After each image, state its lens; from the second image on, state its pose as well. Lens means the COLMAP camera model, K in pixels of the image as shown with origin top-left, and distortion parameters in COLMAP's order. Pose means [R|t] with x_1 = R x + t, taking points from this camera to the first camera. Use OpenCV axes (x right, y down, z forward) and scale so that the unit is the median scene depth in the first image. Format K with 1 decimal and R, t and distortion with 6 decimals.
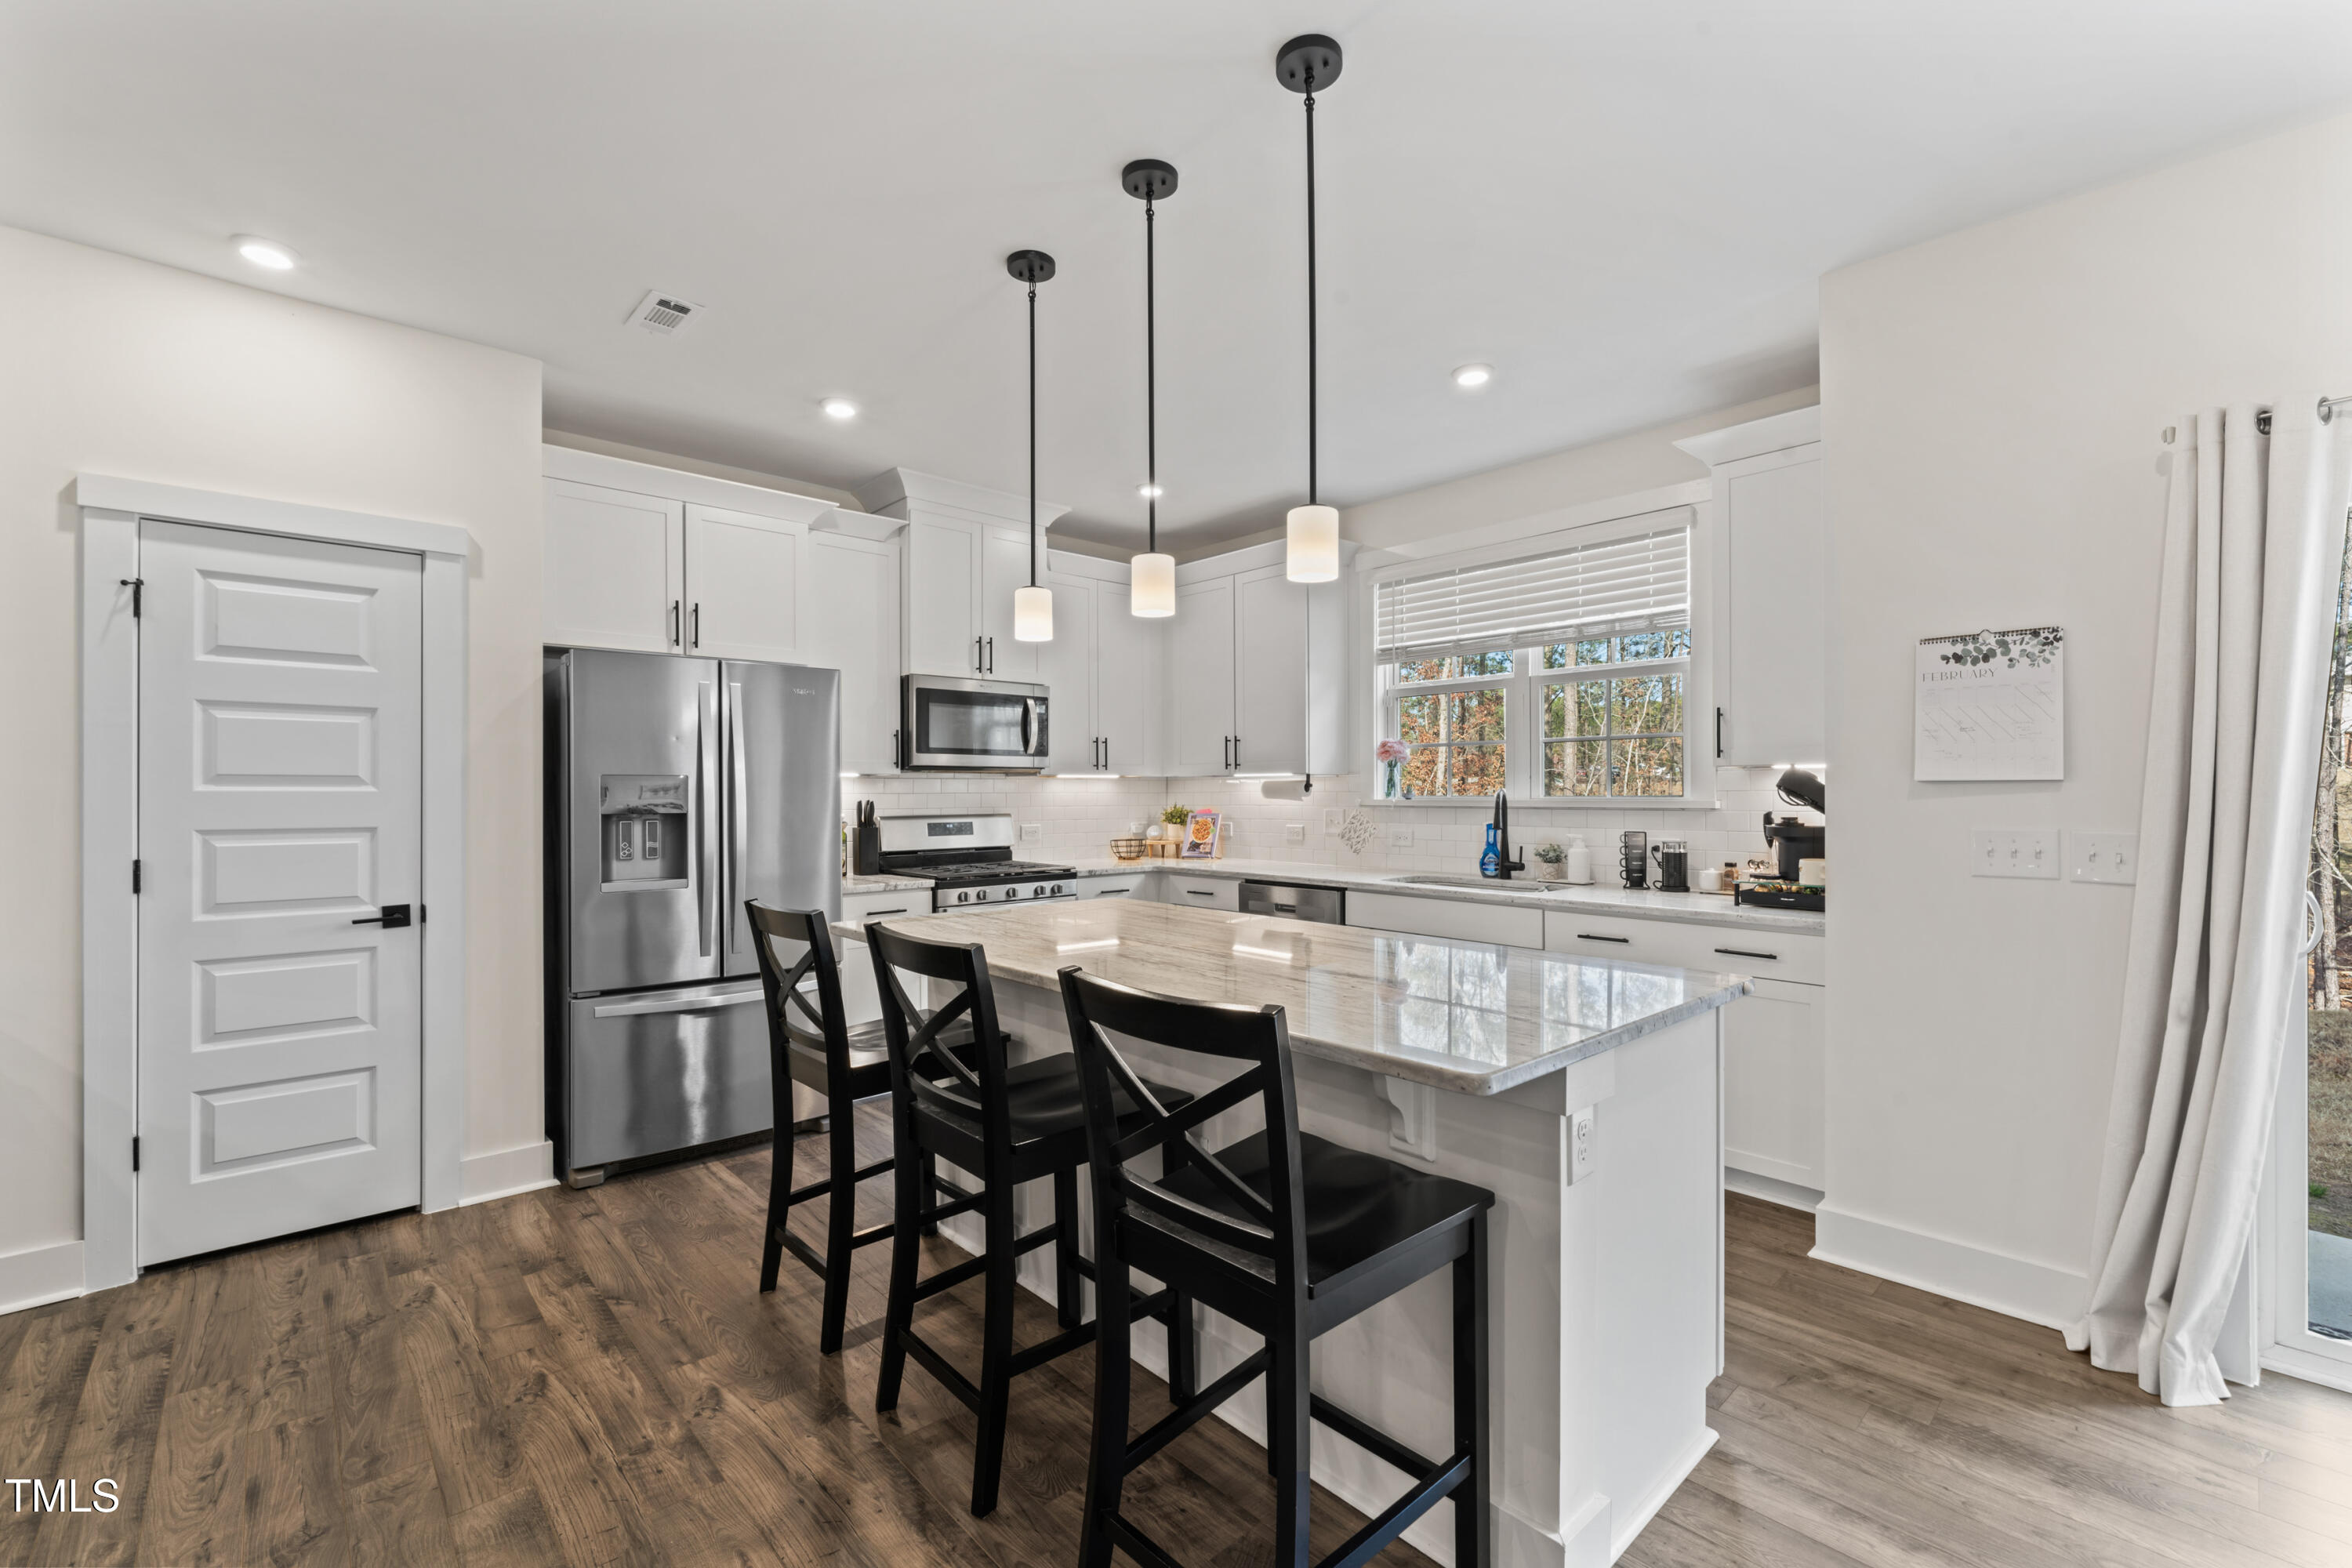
lens RADIAL K [[986.7, 0, 1179.2], [0, 986.7, 795.1], [0, 0, 1]] dist [-0.002120, 0.000054]
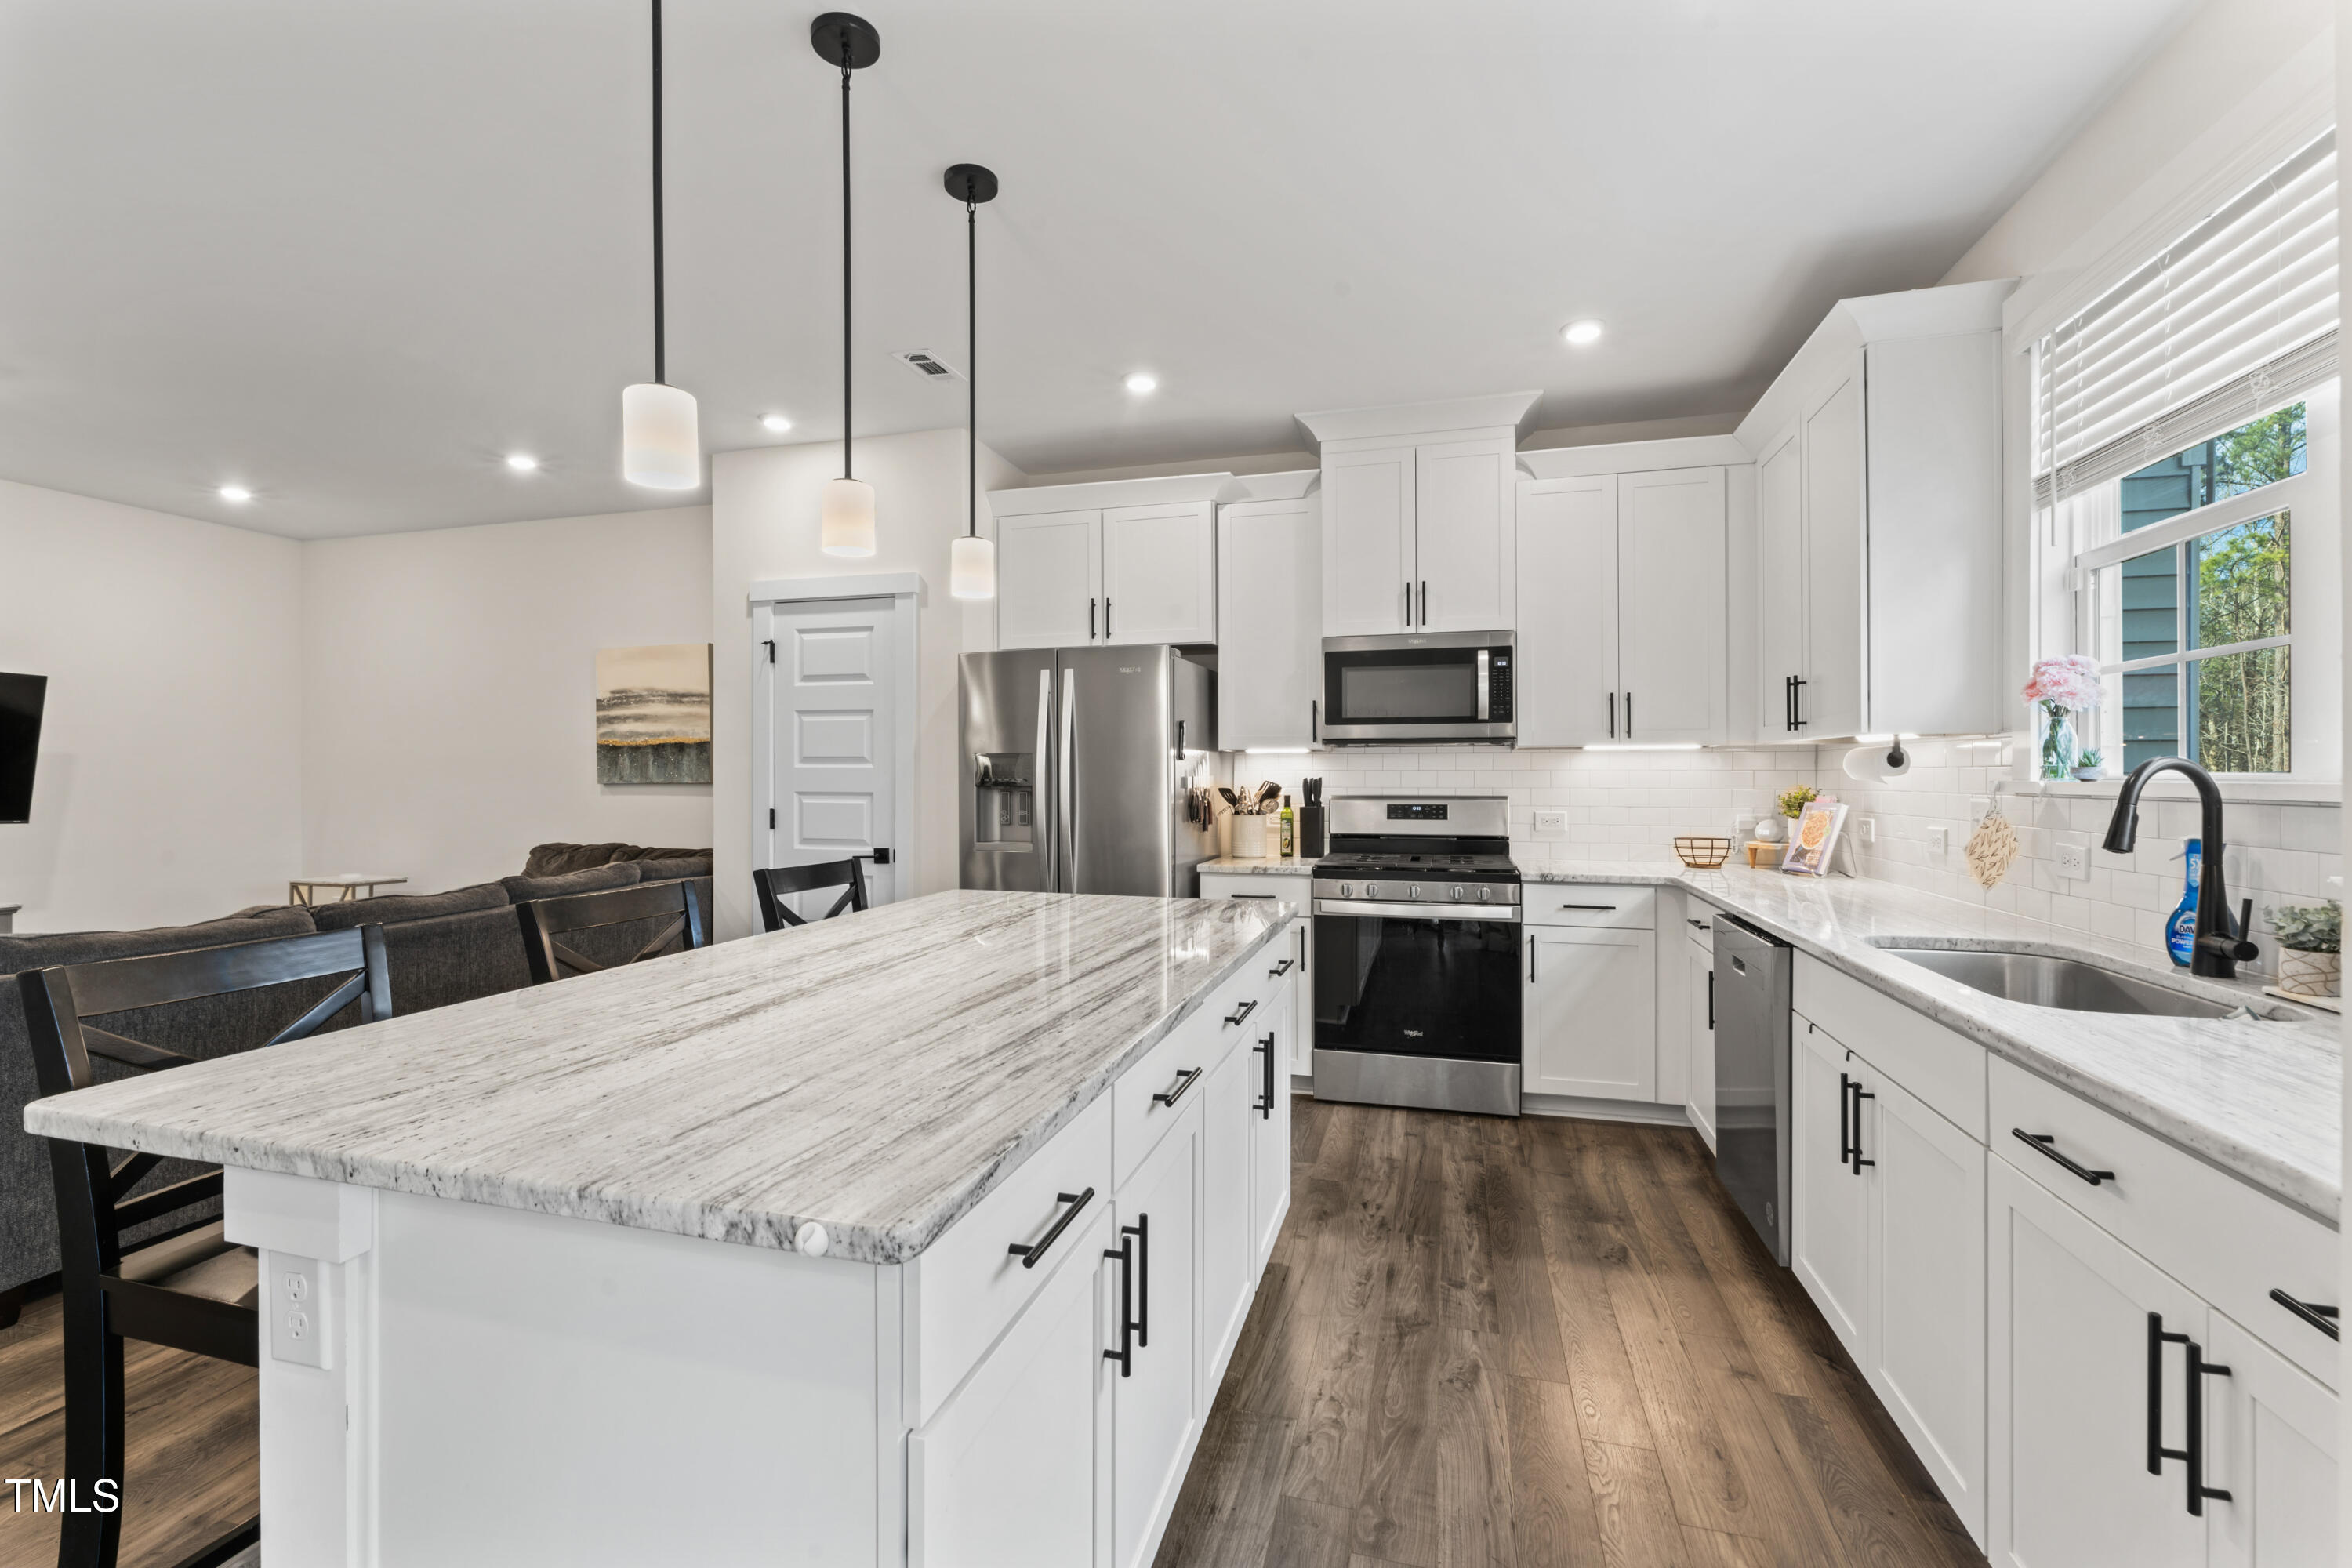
lens RADIAL K [[1005.2, 0, 1176.0], [0, 1005.2, 784.0], [0, 0, 1]] dist [-0.003379, -0.000466]
pose [[0.528885, 0.010001, -0.848635, 0.570004], [-0.004405, 0.999949, 0.009039, 0.004402], [0.848682, -0.001042, 0.528902, 0.519940]]
